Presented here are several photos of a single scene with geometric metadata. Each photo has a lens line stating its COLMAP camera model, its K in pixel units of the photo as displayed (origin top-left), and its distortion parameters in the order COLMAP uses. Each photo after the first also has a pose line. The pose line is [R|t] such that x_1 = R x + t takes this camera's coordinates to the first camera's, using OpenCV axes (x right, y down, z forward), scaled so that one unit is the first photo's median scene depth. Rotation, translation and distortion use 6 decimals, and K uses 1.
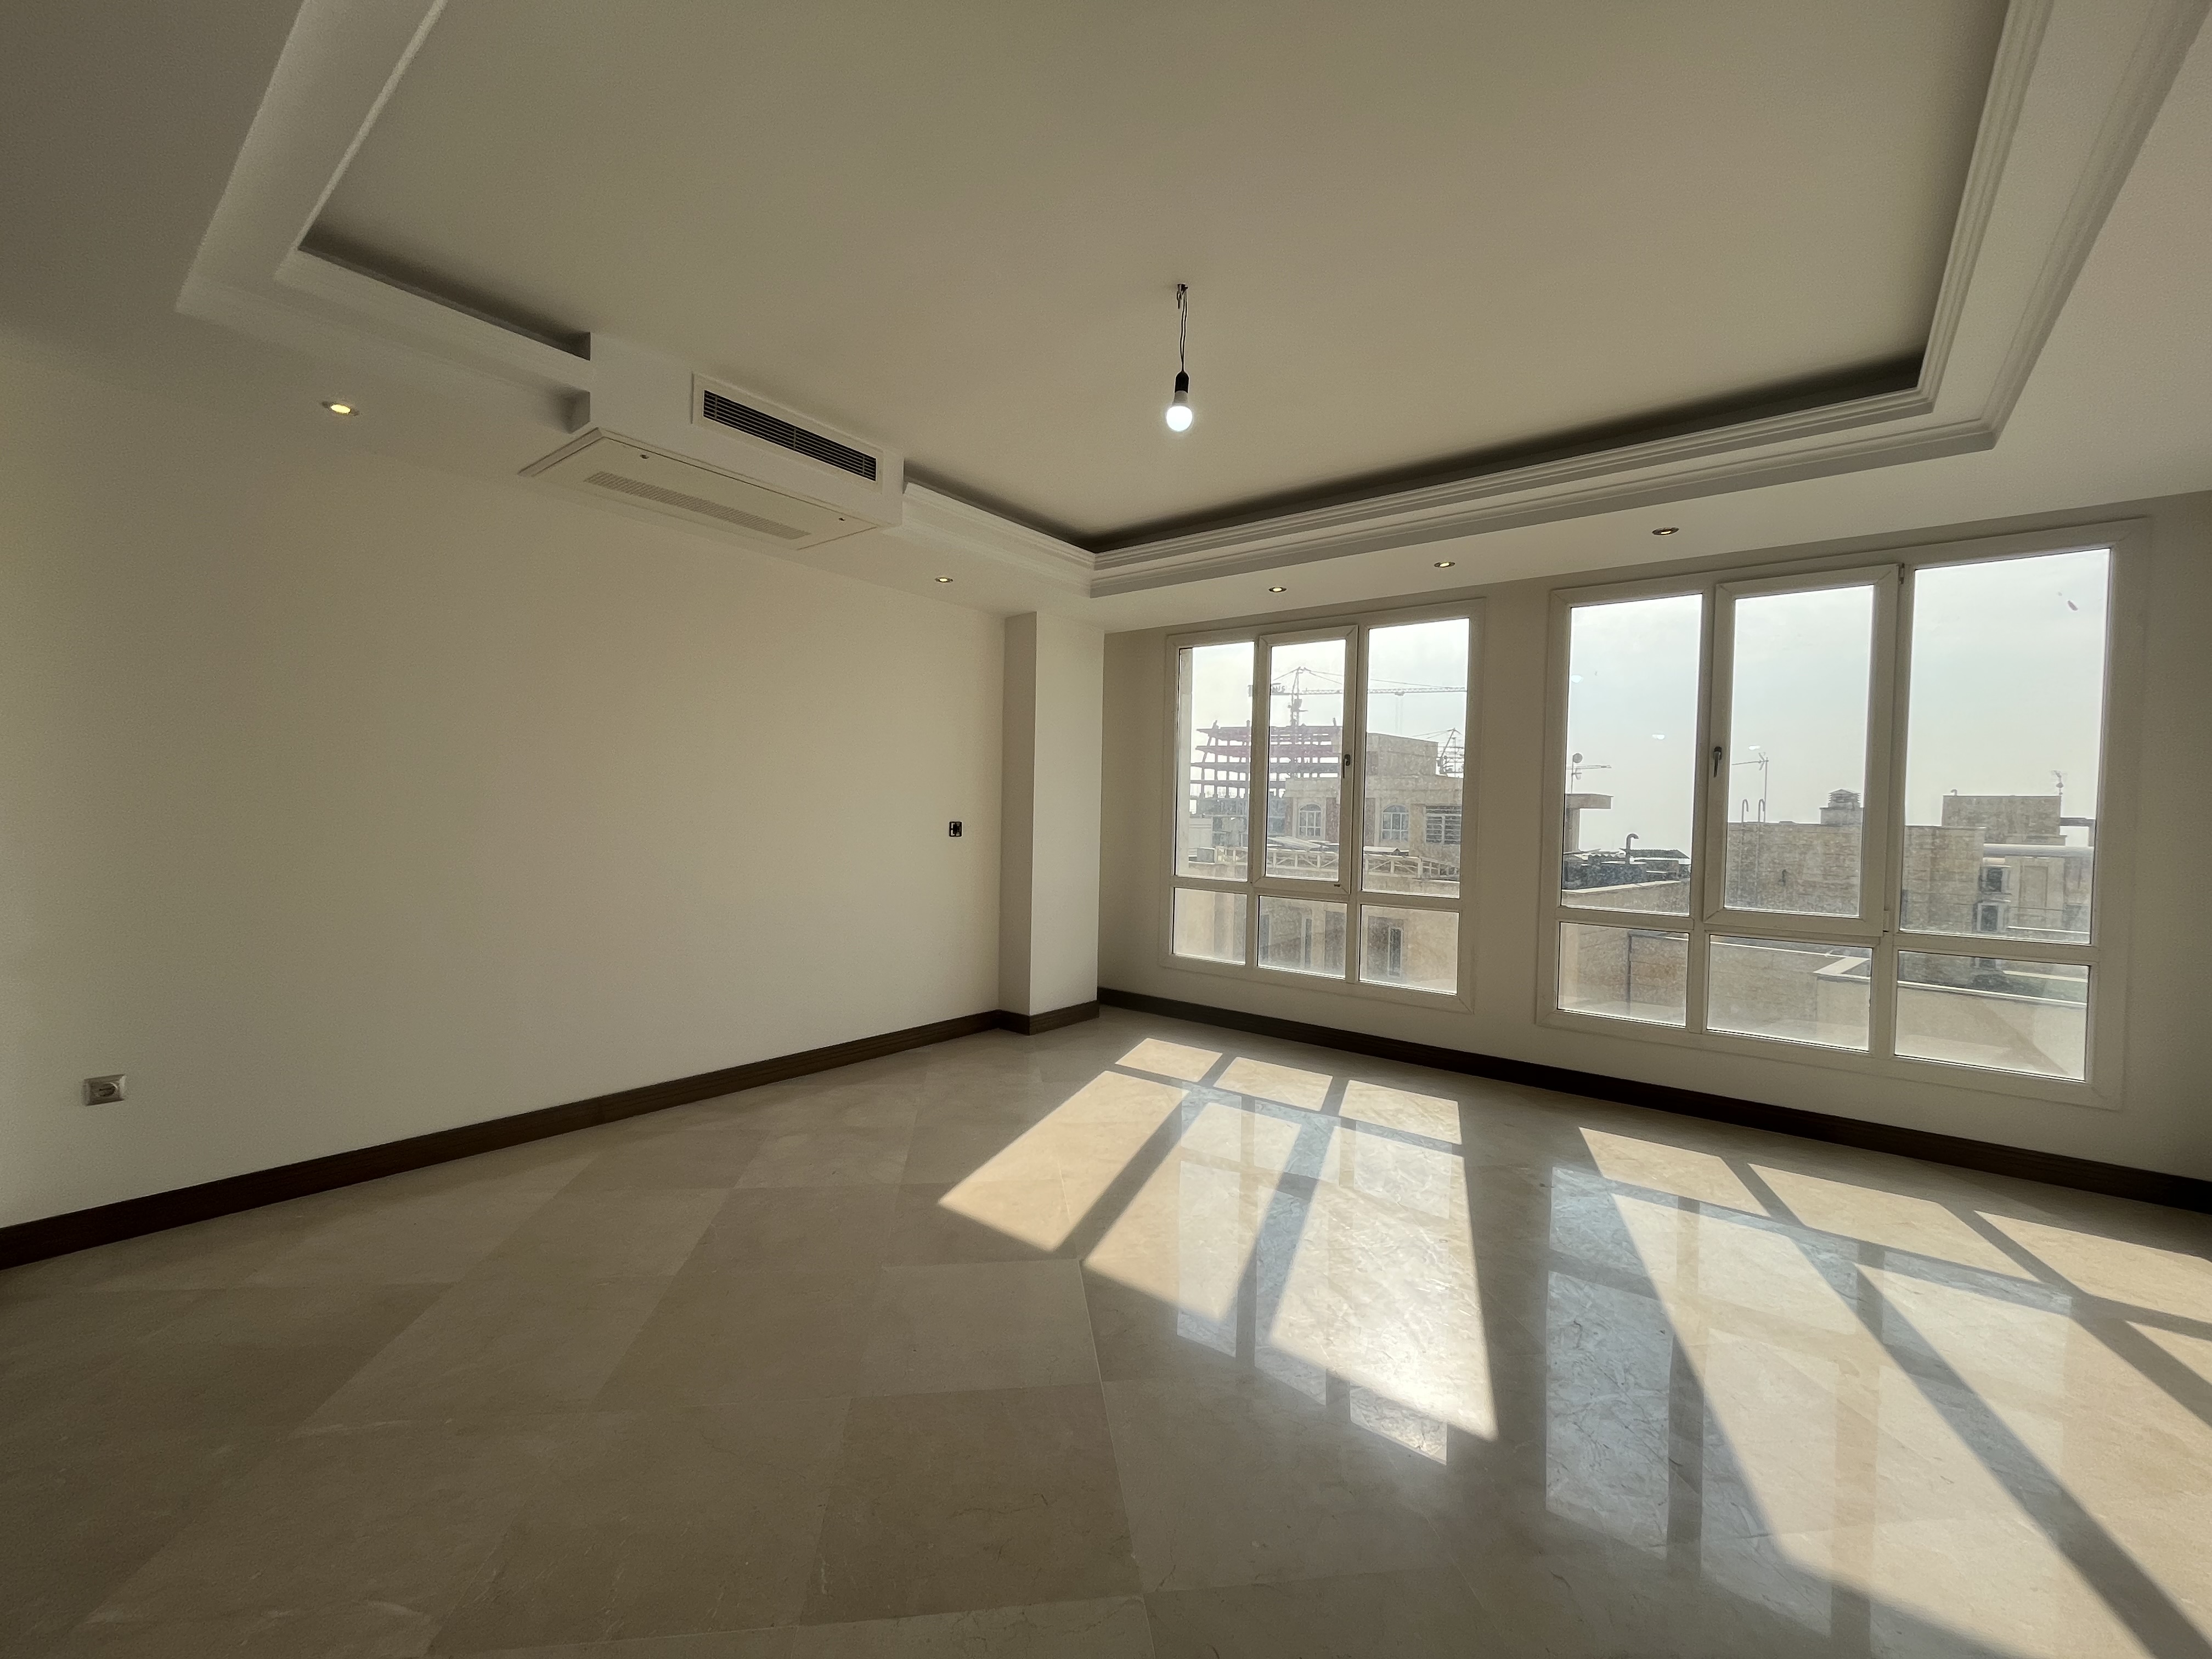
lens RADIAL K [[888.1, 0, 1101.7], [0, 888.1, 832.9], [0, 0, 1]] dist [-0.002132, -0.000141]
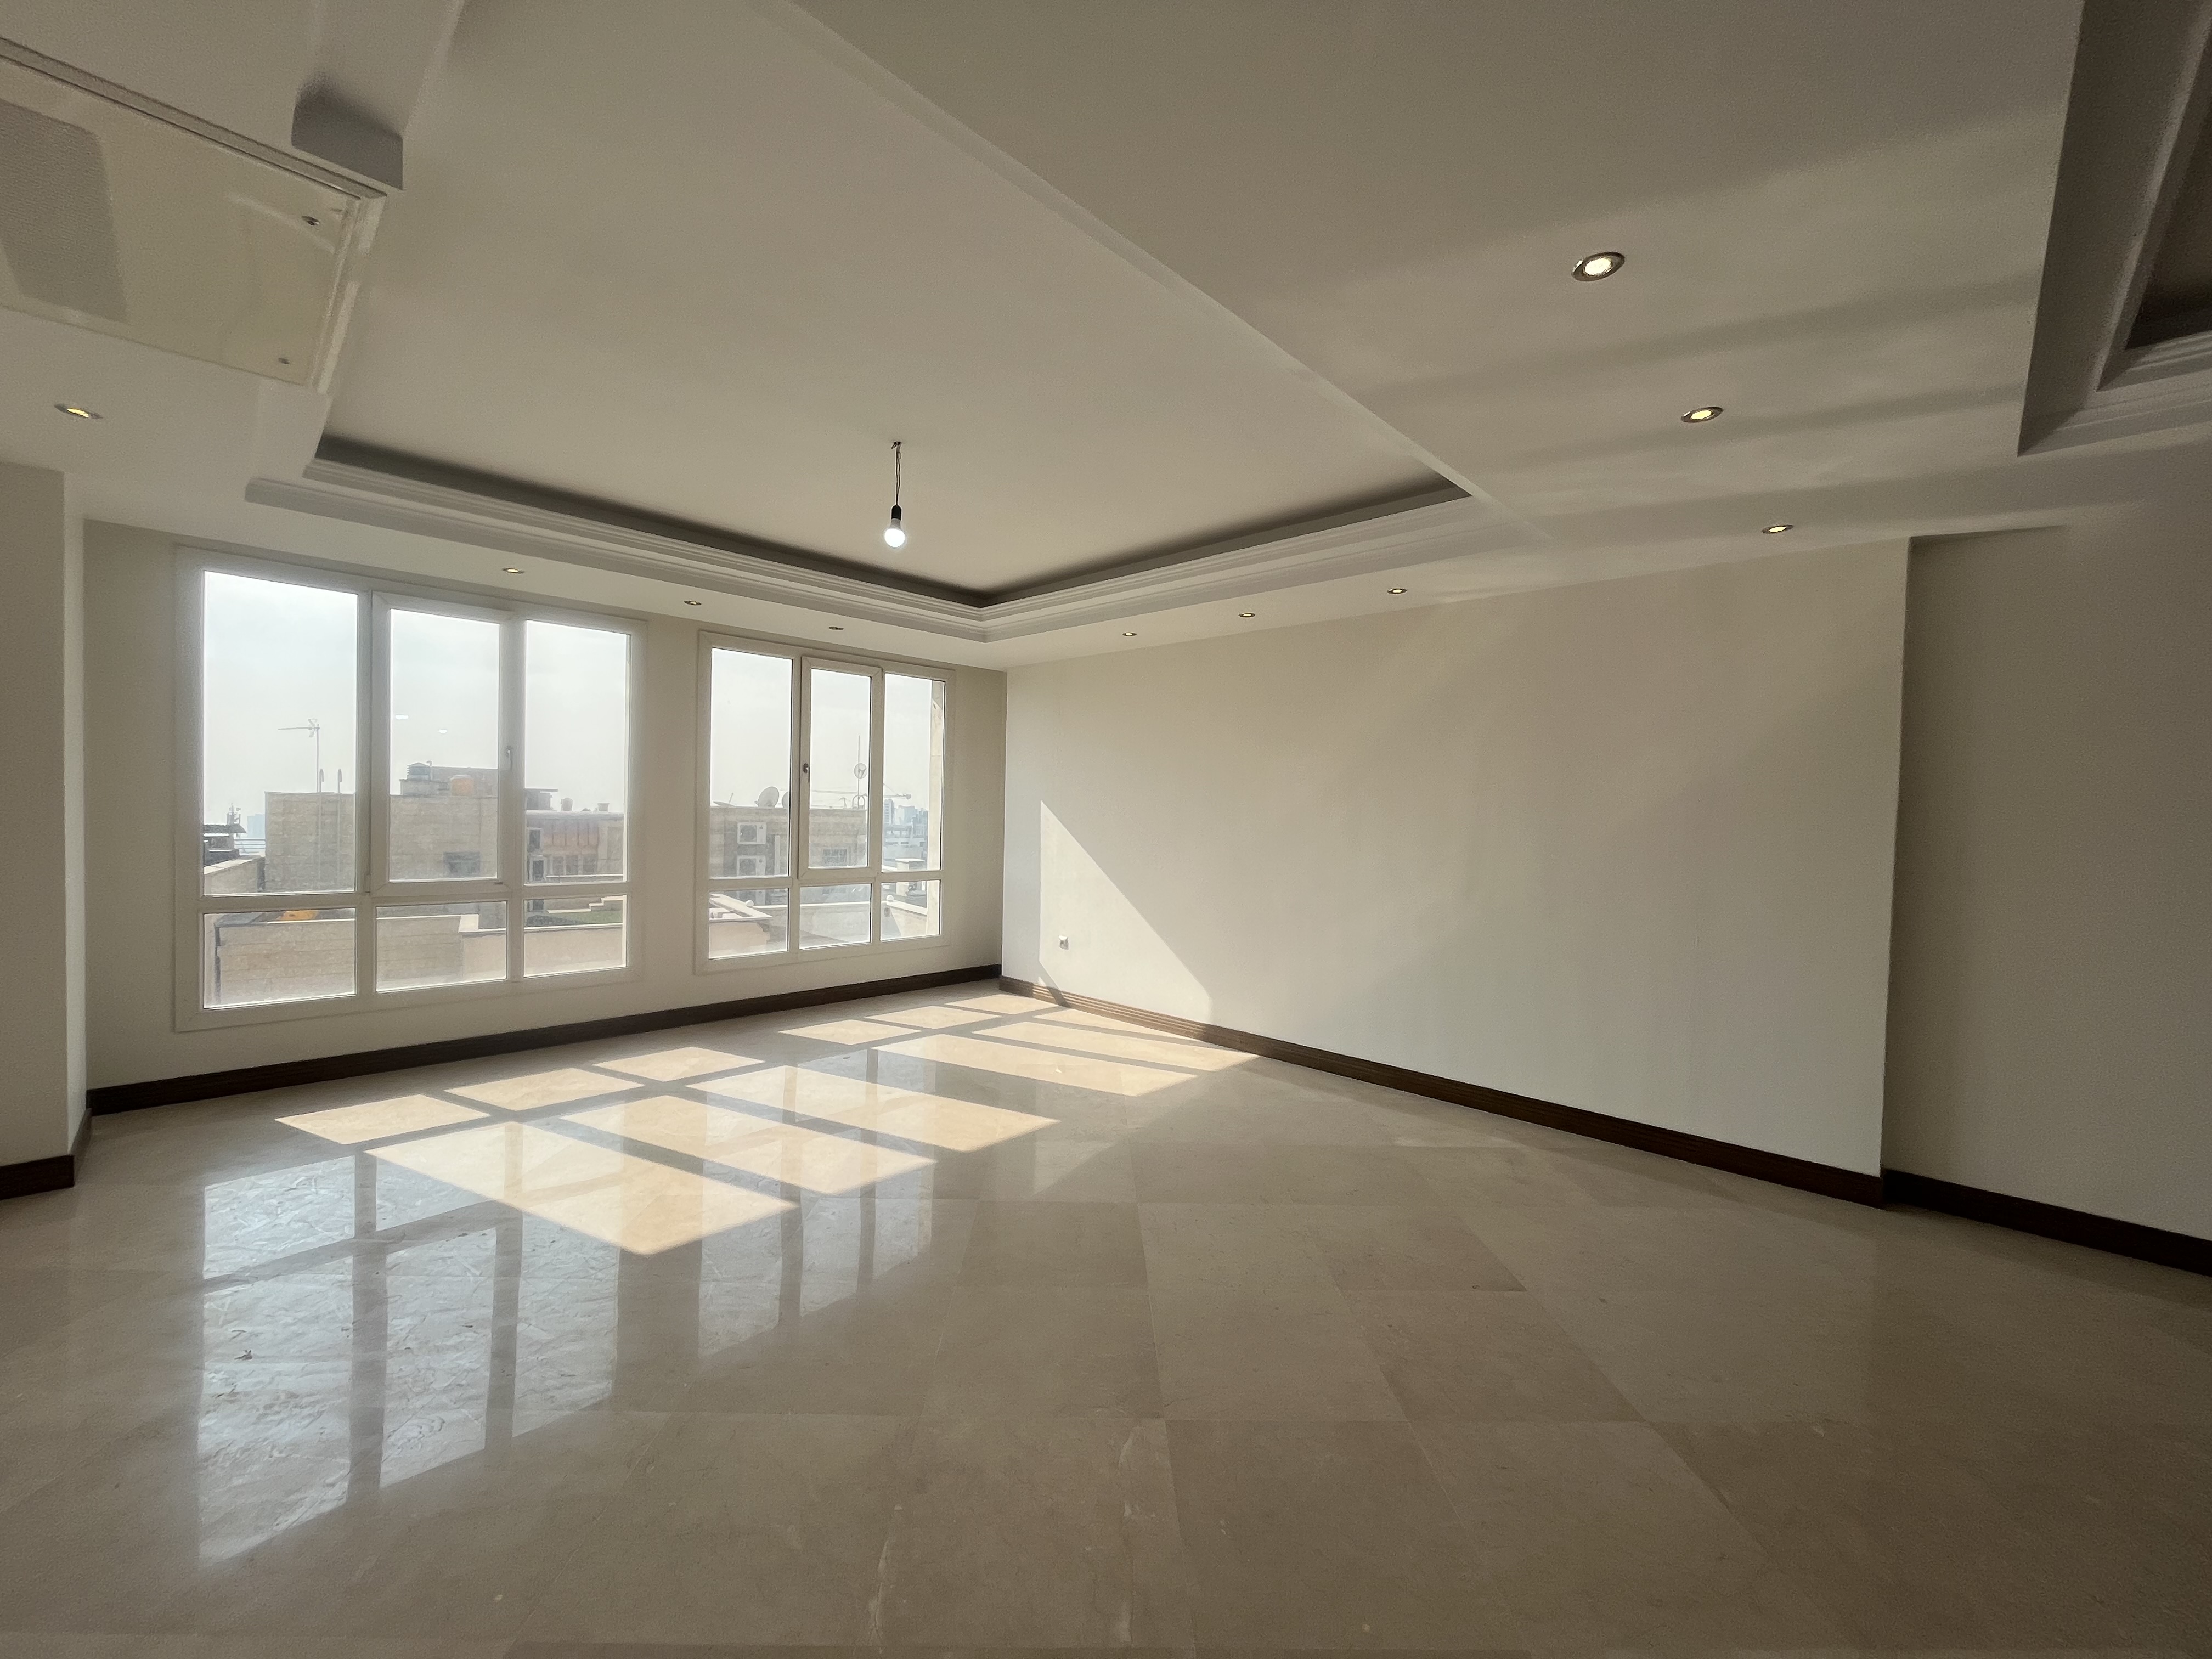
lens RADIAL K [[888.1, 0, 1102.1], [0, 888.1, 831.3], [0, 0, 1]] dist [-0.002132, -0.000141]
pose [[0.106007, -0.042444, 0.993459, -0.667225], [0.003842, 0.999099, 0.042275, -0.037491], [-0.994358, -0.000664, 0.106074, 0.283239]]
